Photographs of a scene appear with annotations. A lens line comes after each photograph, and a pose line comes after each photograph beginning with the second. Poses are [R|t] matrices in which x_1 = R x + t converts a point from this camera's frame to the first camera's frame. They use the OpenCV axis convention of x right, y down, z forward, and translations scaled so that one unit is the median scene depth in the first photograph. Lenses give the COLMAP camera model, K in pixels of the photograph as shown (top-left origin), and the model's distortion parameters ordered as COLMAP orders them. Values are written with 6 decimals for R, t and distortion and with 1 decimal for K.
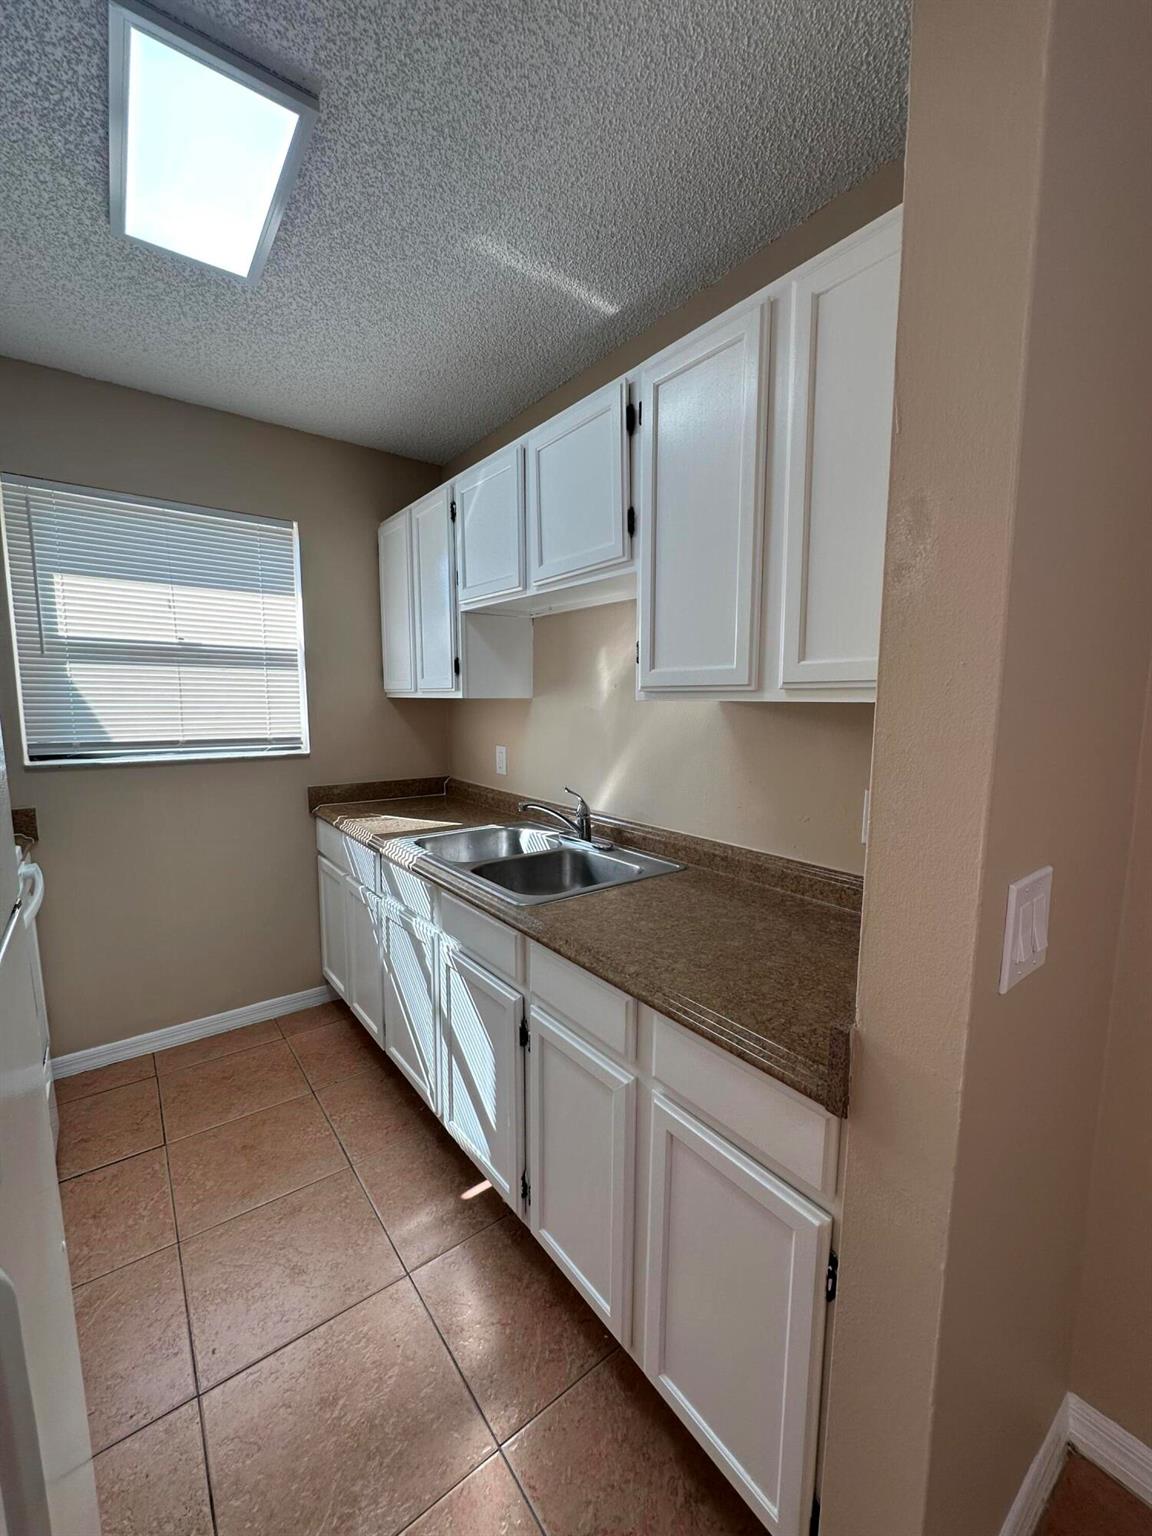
lens RADIAL K [[609.4, 0, 576.0], [0, 609.4, 768.0], [0, 0, 1]] dist [-0.005701, 0.000559]
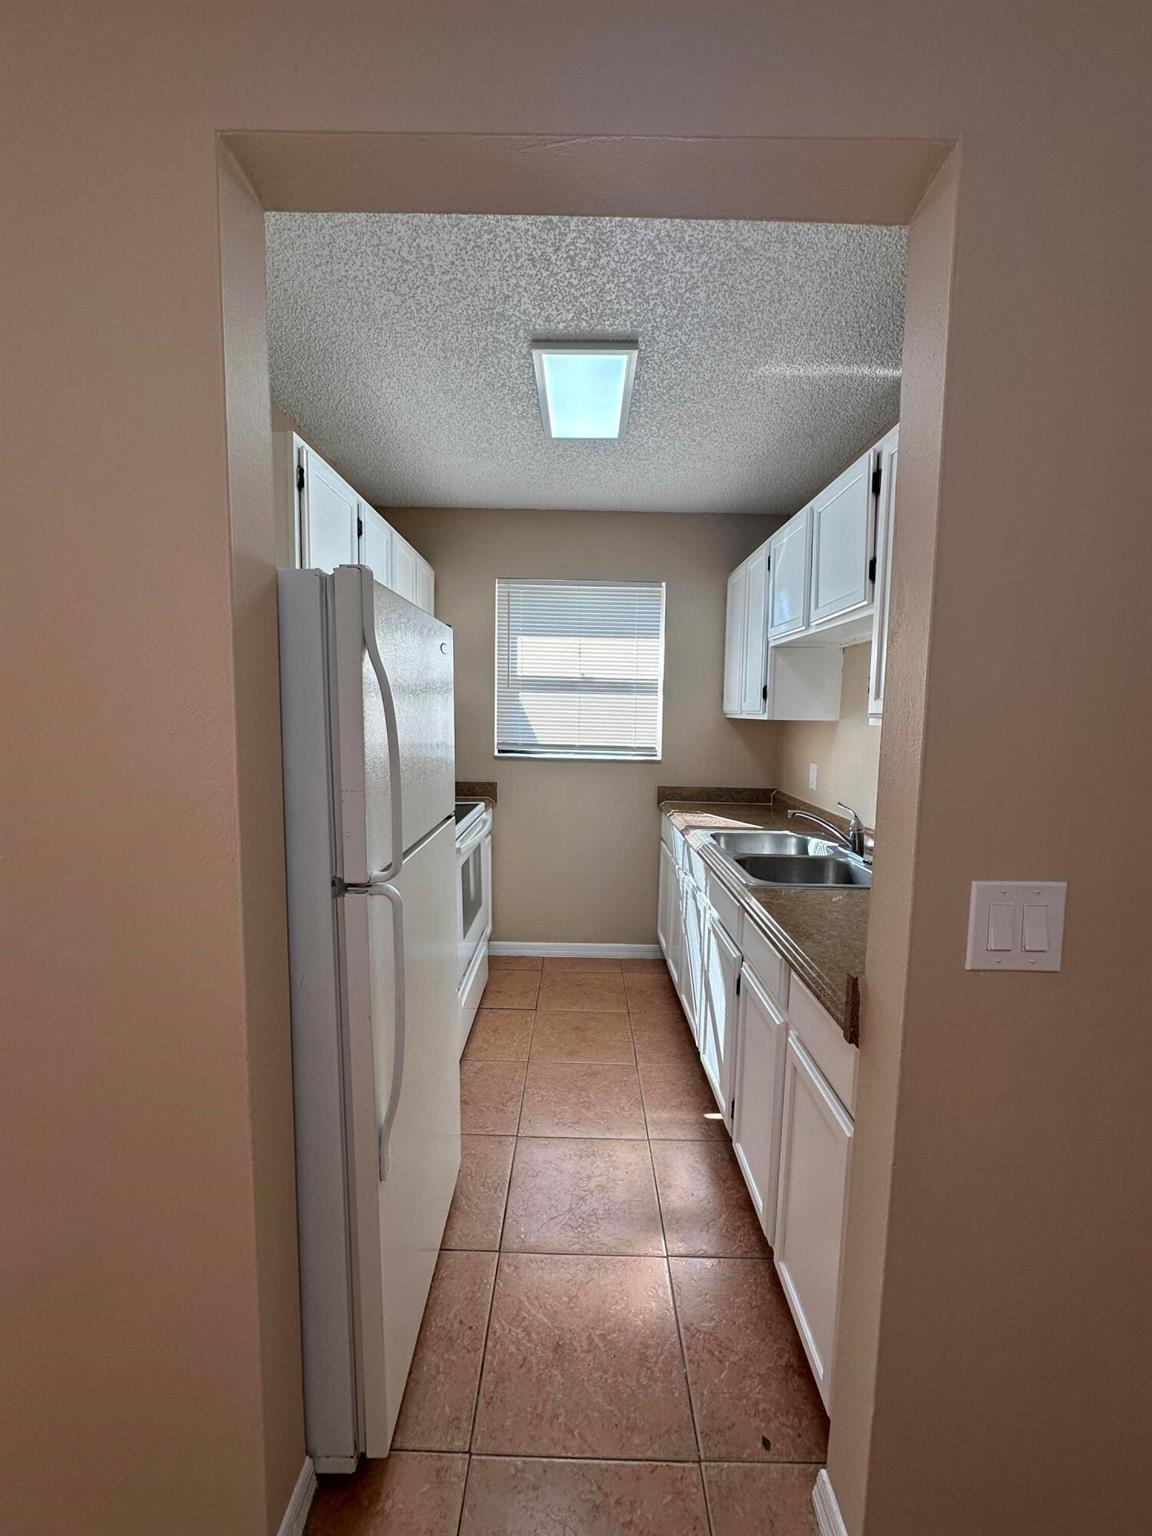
lens RADIAL K [[609.4, 0, 576.0], [0, 609.4, 768.0], [0, 0, 1]] dist [-0.005701, 0.000559]
pose [[0.790235, 0.068802, -0.608930, 0.253218], [-0.086128, 0.996284, 0.000797, 0.009299], [0.606721, 0.051816, 0.793224, -0.155848]]
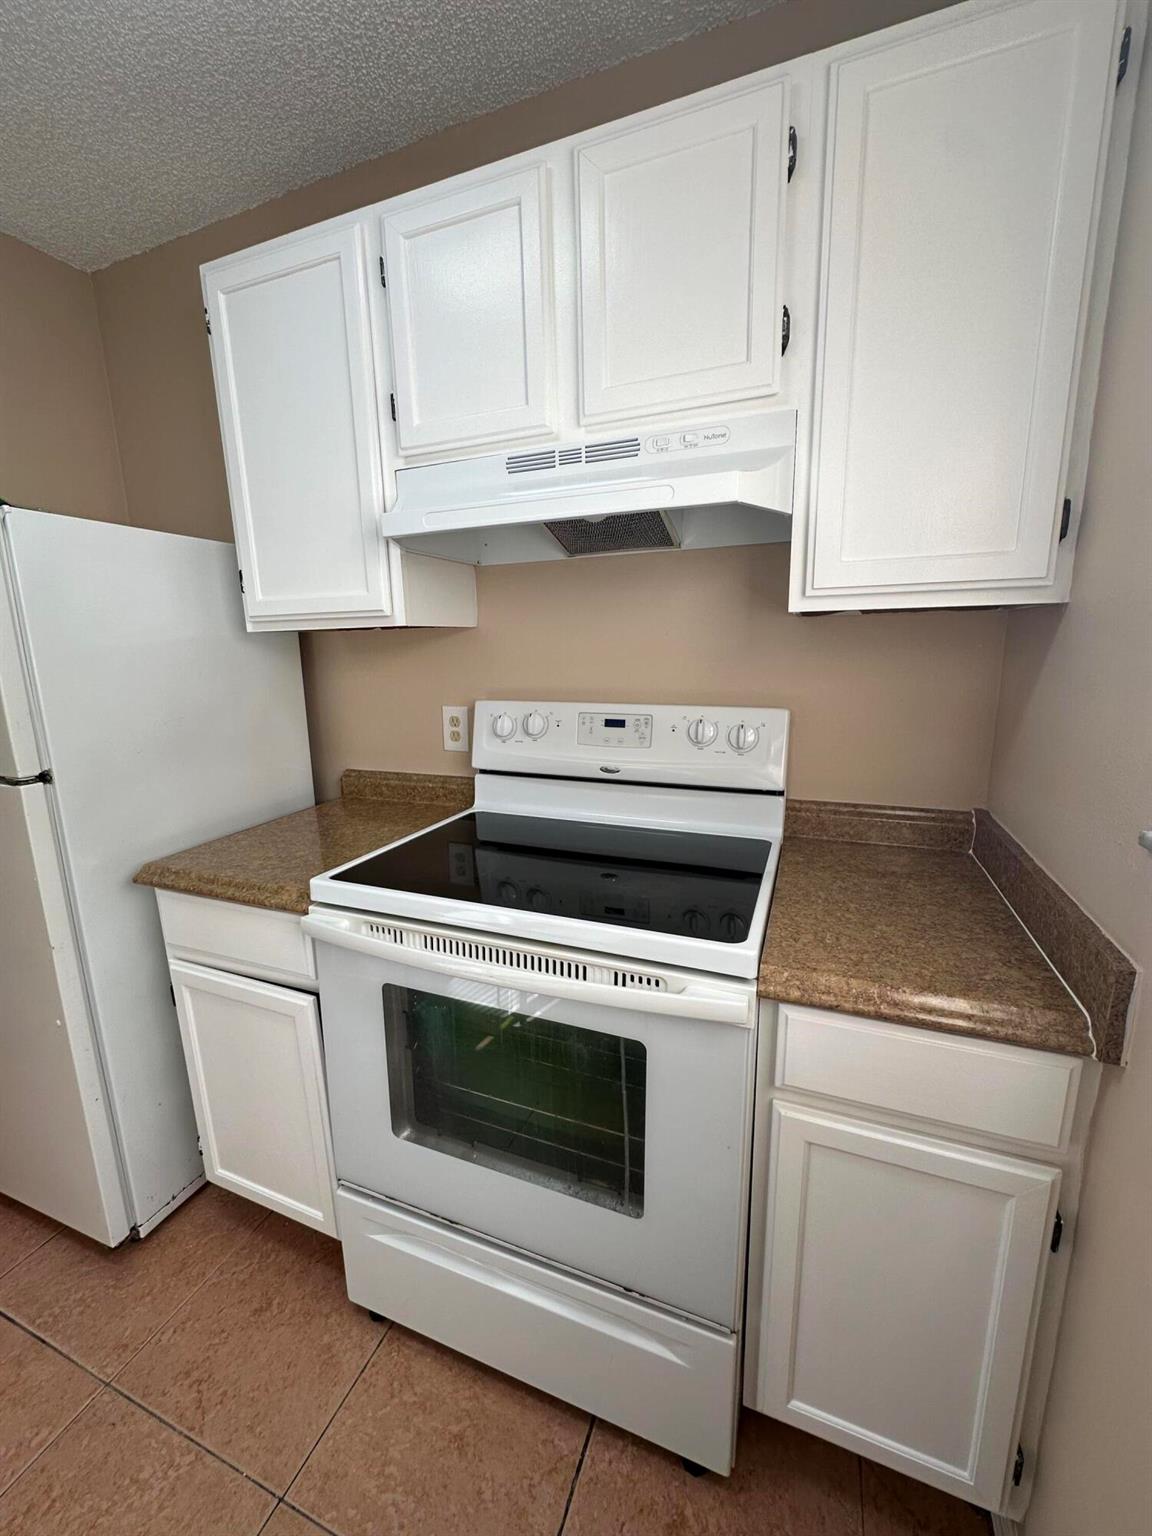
lens RADIAL K [[606.3, 0, 576.0], [0, 606.3, 768.0], [0, 0, 1]] dist [-0.003358, 0.000337]
pose [[-0.855067, 0.121240, -0.504143, -0.505905], [-0.041605, 0.953103, 0.299774, -0.109358], [0.516845, 0.277302, -0.809923, 1.059998]]
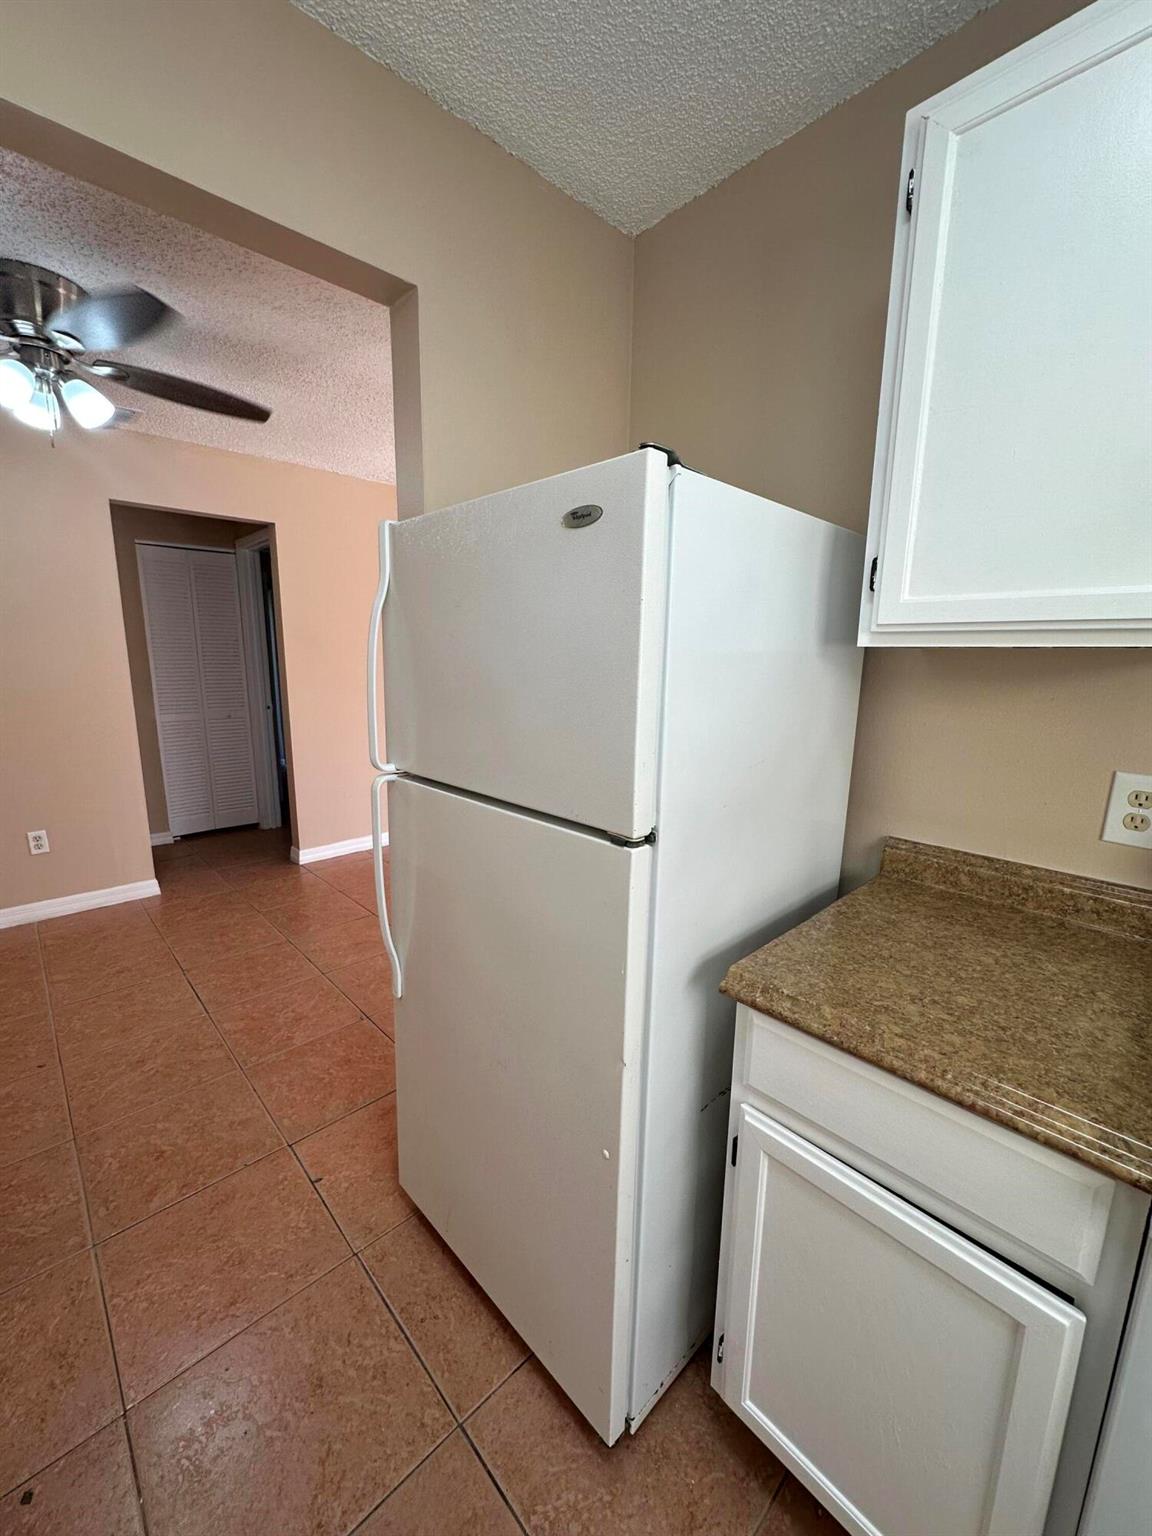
lens RADIAL K [[609.4, 0, 576.0], [0, 609.4, 768.0], [0, 0, 1]] dist [-0.005701, 0.000559]
pose [[-0.994316, 0.003954, -0.106394, -0.273366], [-0.028152, 0.953978, 0.298551, -0.080241], [0.102678, 0.299850, -0.948445, 0.729903]]
